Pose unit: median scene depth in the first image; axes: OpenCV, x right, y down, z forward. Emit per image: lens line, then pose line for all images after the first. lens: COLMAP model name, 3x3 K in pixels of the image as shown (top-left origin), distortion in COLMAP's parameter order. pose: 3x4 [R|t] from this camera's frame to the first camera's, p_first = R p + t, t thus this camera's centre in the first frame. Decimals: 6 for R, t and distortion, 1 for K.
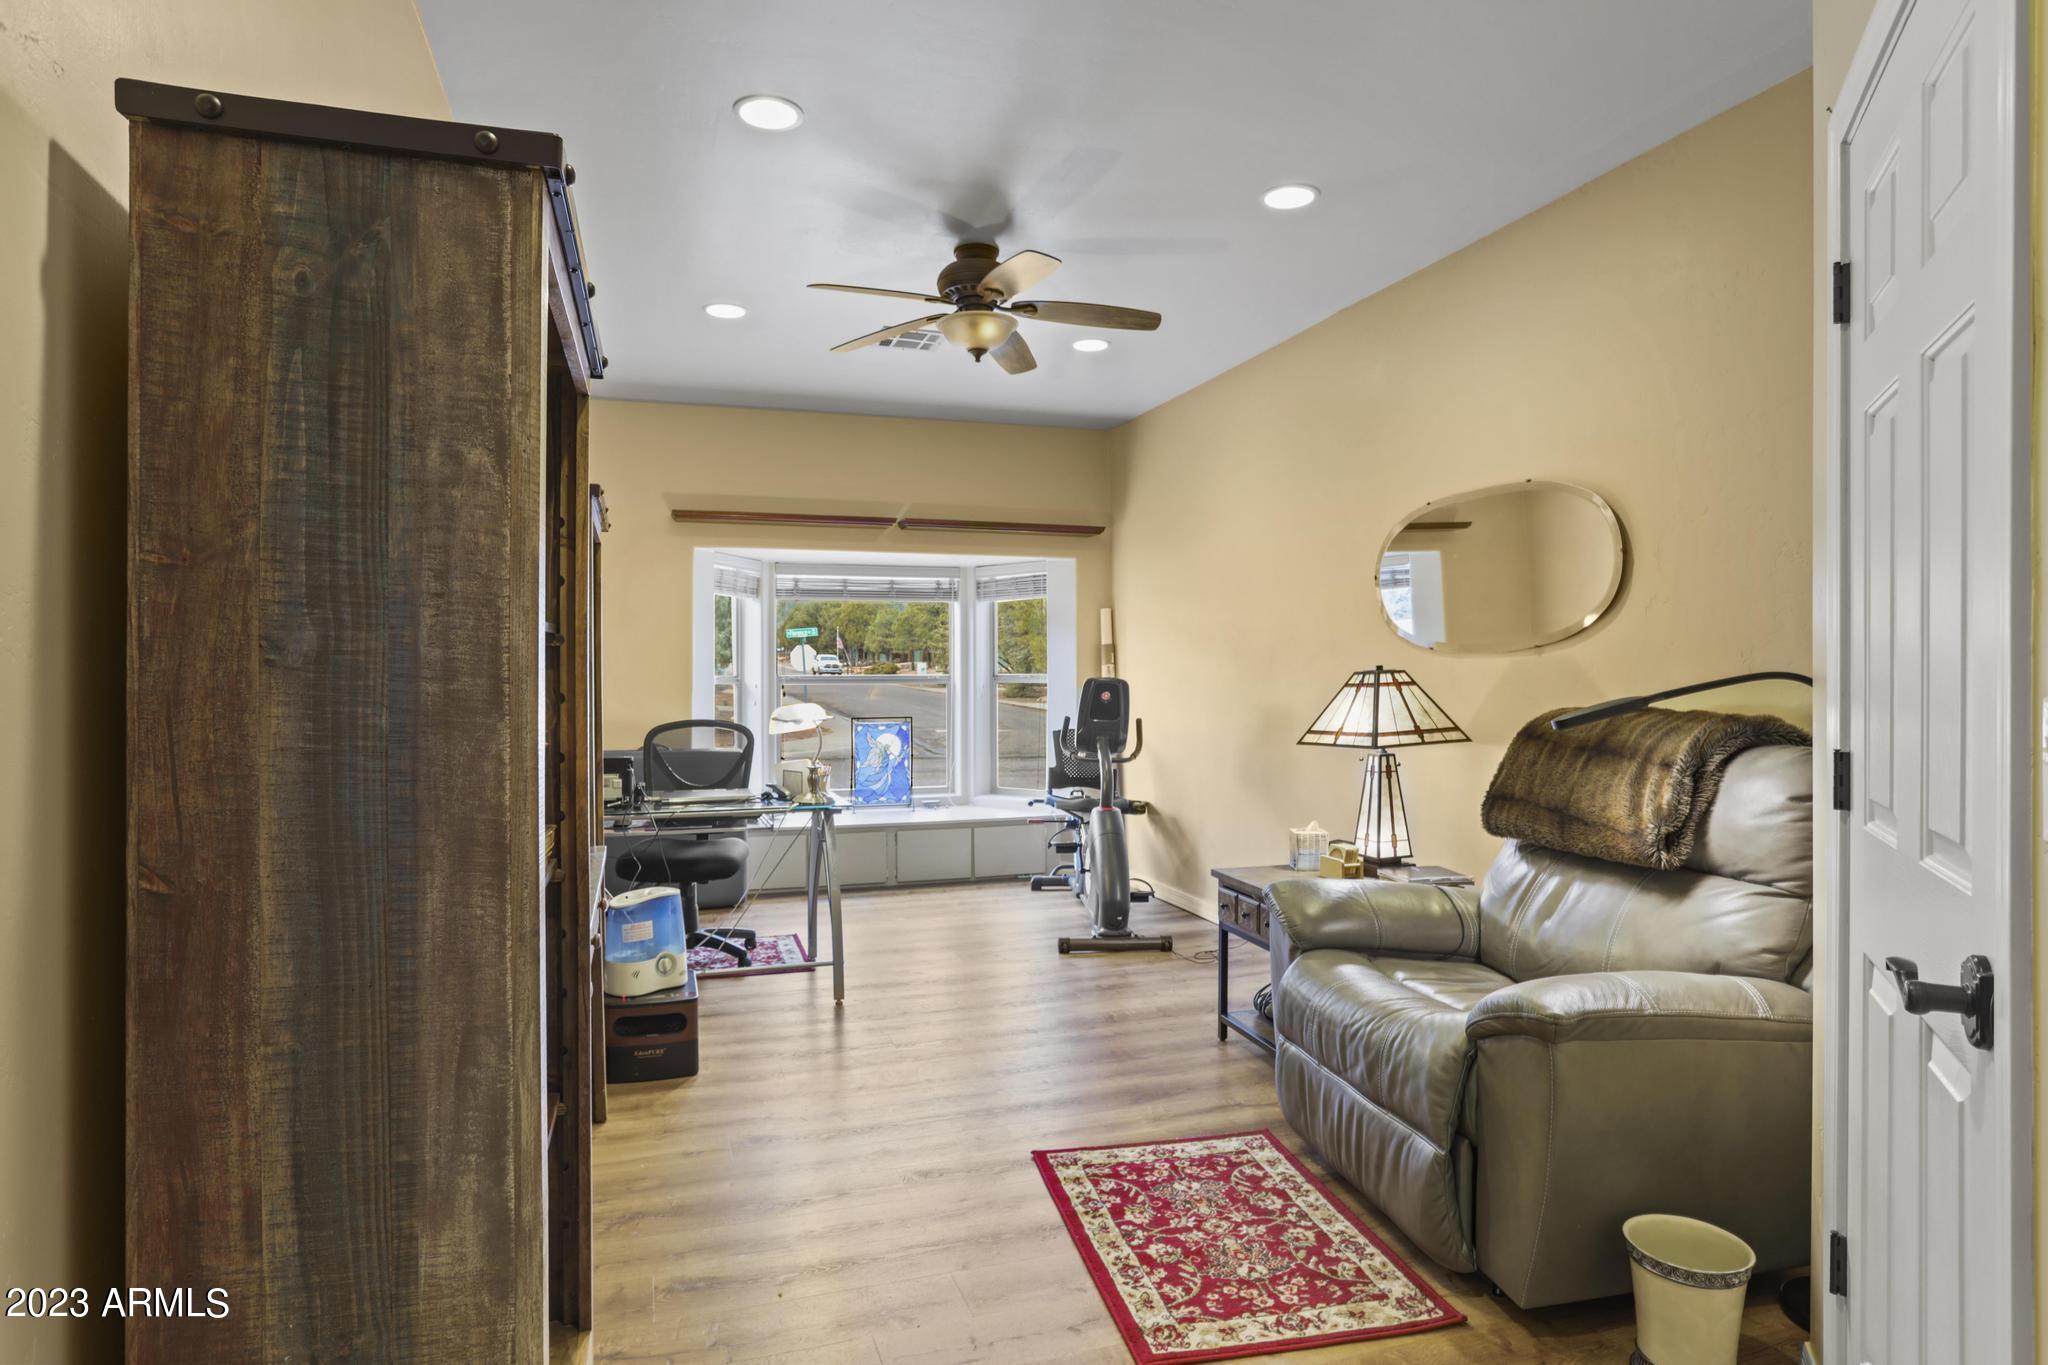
lens RADIAL K [[1115.1, 0, 1021.8], [0, 1115.1, 677.3], [0, 0, 1]] dist [-0.037558, 0.015819]
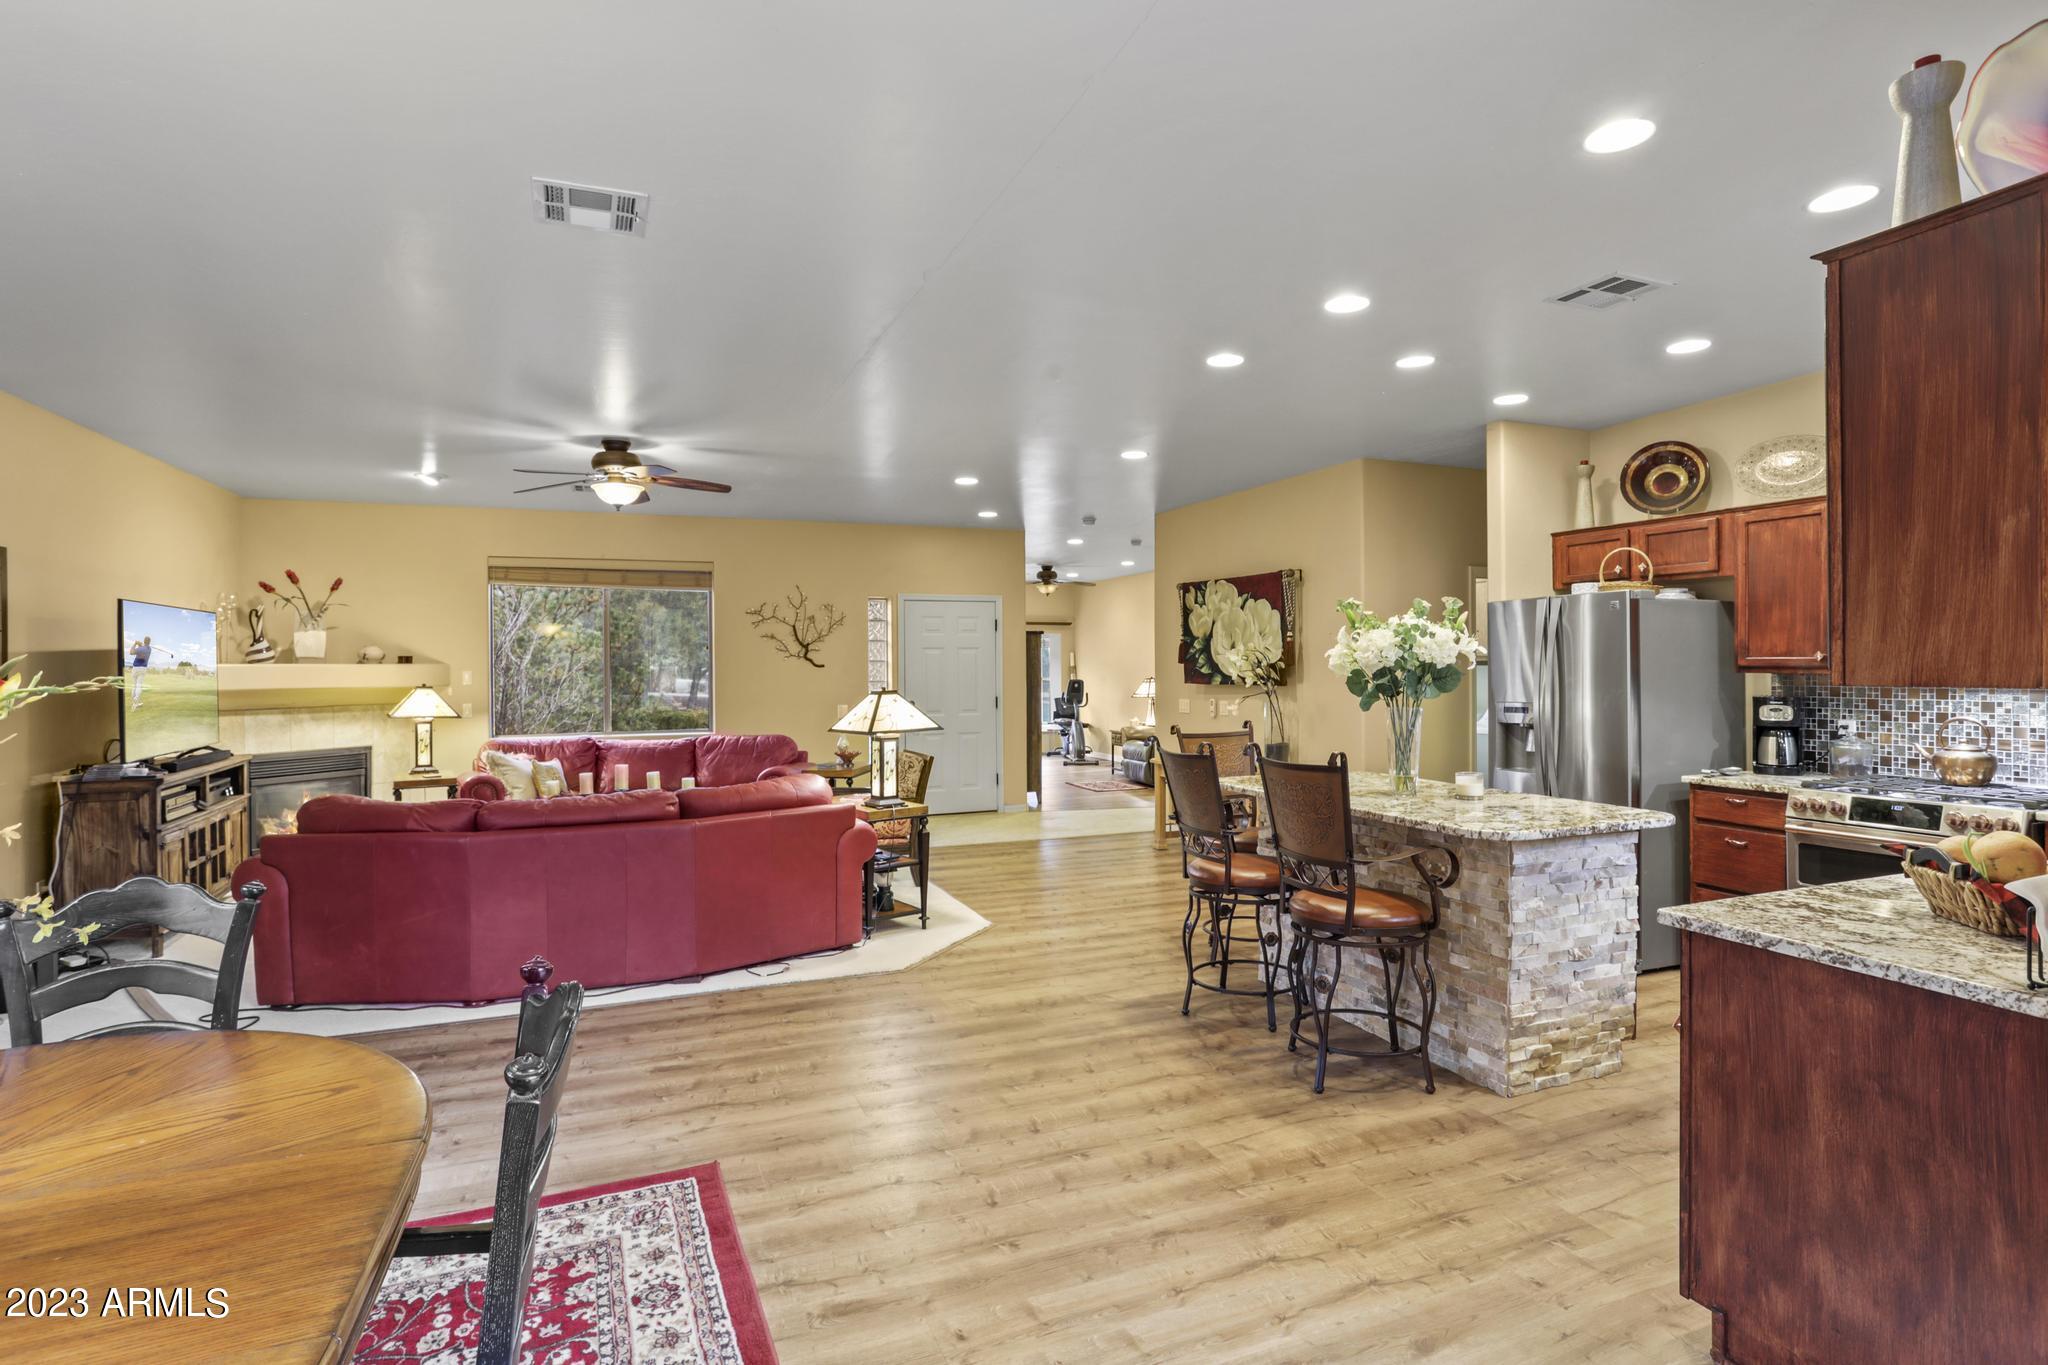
lens RADIAL K [[1015.1, 0, 1024.4], [0, 1015.1, 672.1], [0, 0, 1]] dist [-0.038529, 0.015509]
pose [[0.997007, -0.002664, 0.077260, -0.258486], [0.002461, 0.999993, 0.002722, -0.025021], [-0.077267, -0.002524, 0.997007, -1.609064]]
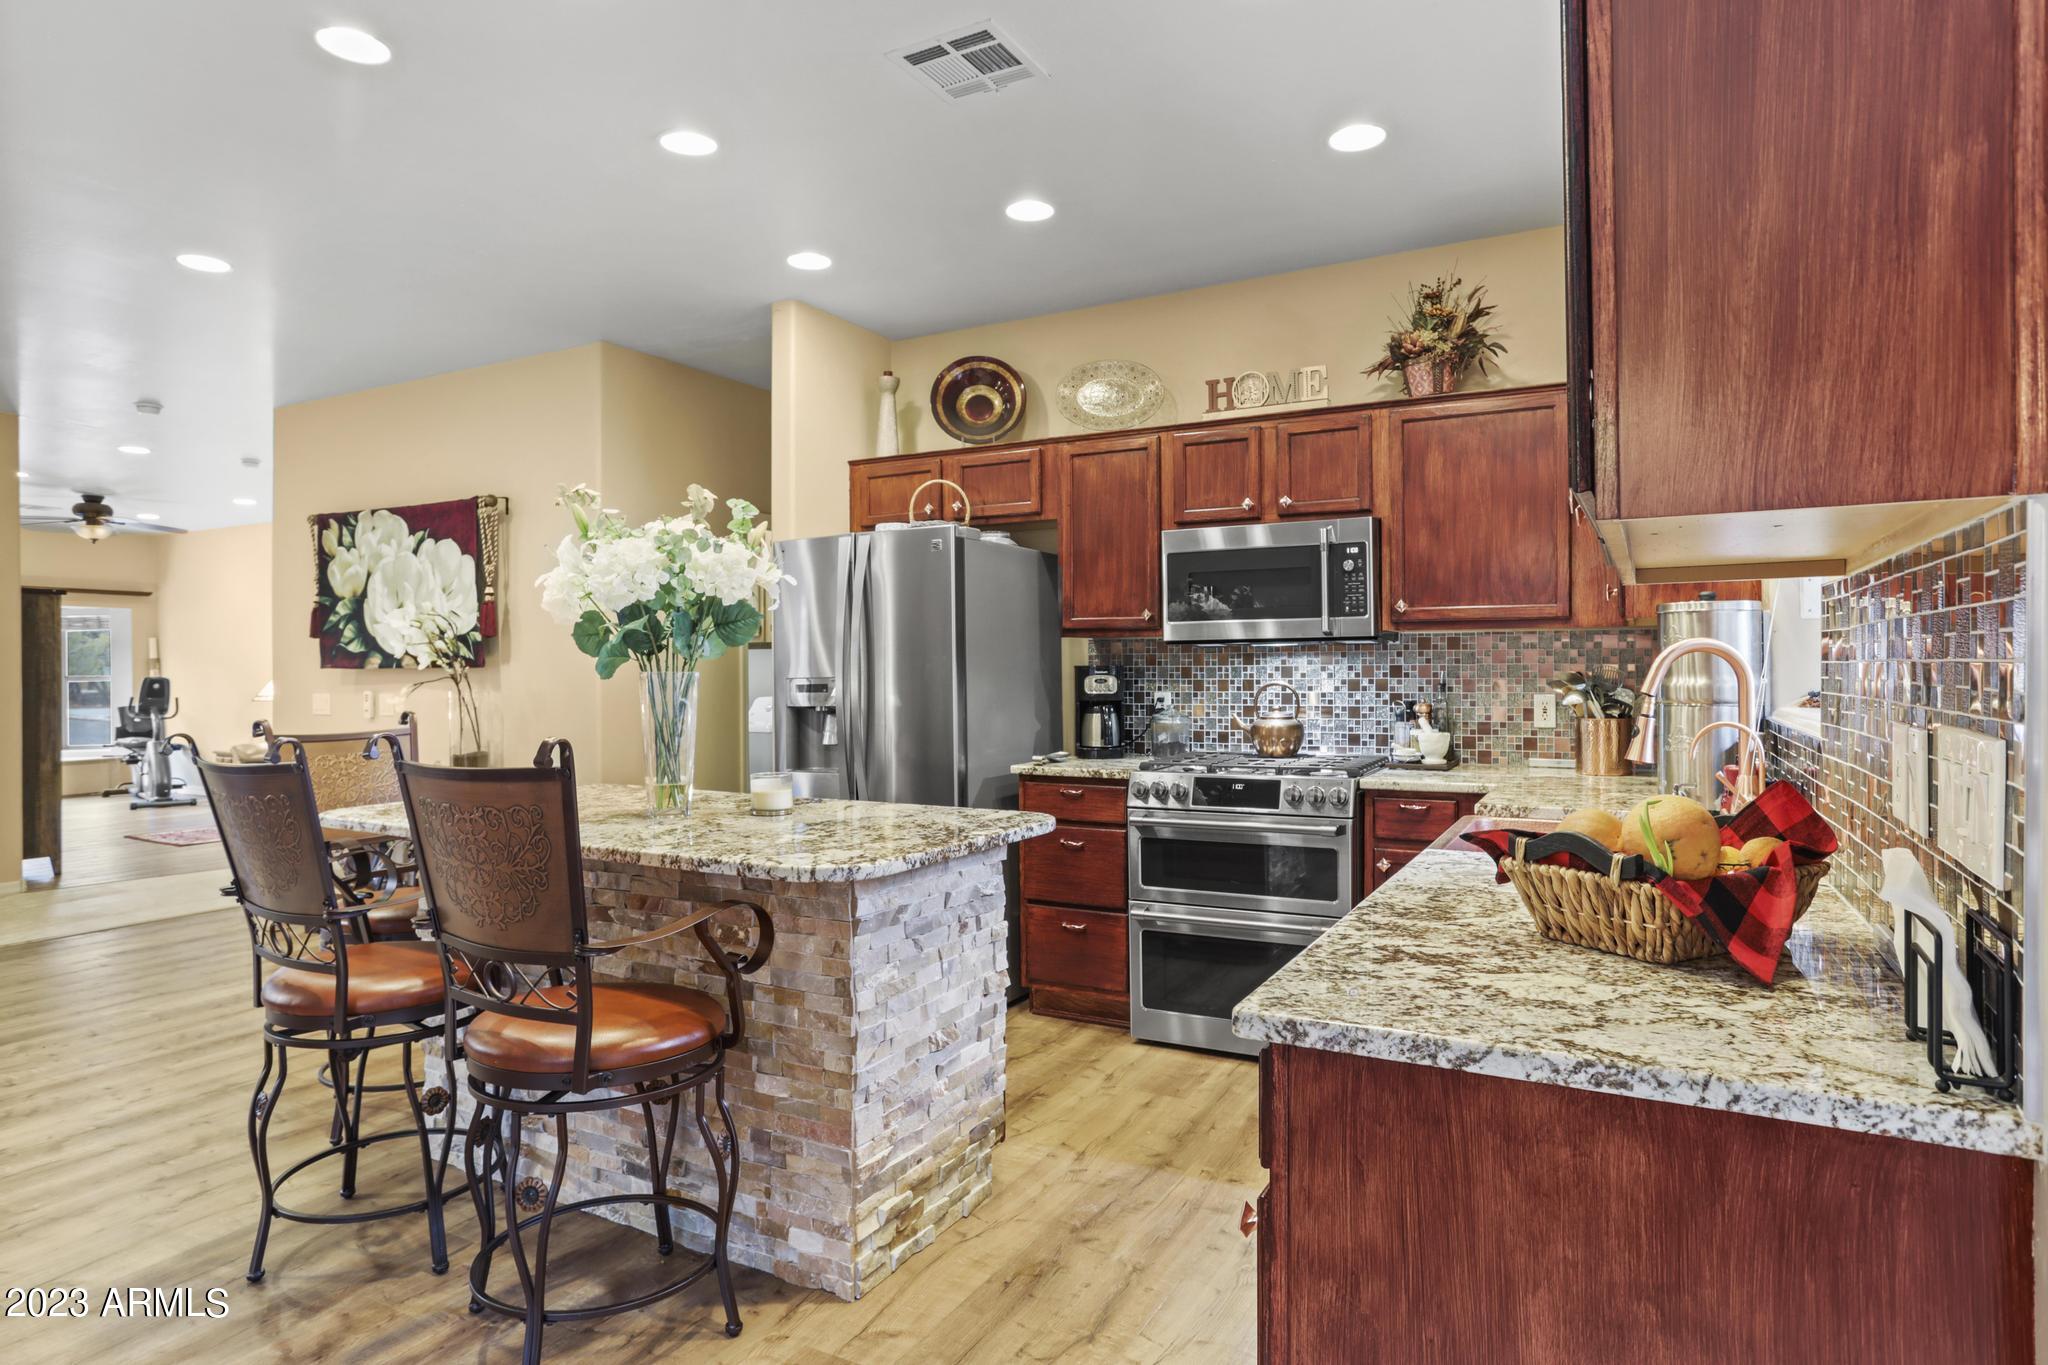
lens RADIAL K [[1115.1, 0, 1015.9], [0, 1115.1, 676.7], [0, 0, 1]] dist [-0.037558, 0.015819]
pose [[0.723349, -0.003102, 0.690476, -0.151607], [0.004802, 0.999988, -0.000539, 0.007902], [-0.690466, 0.003705, 0.723355, -1.350450]]
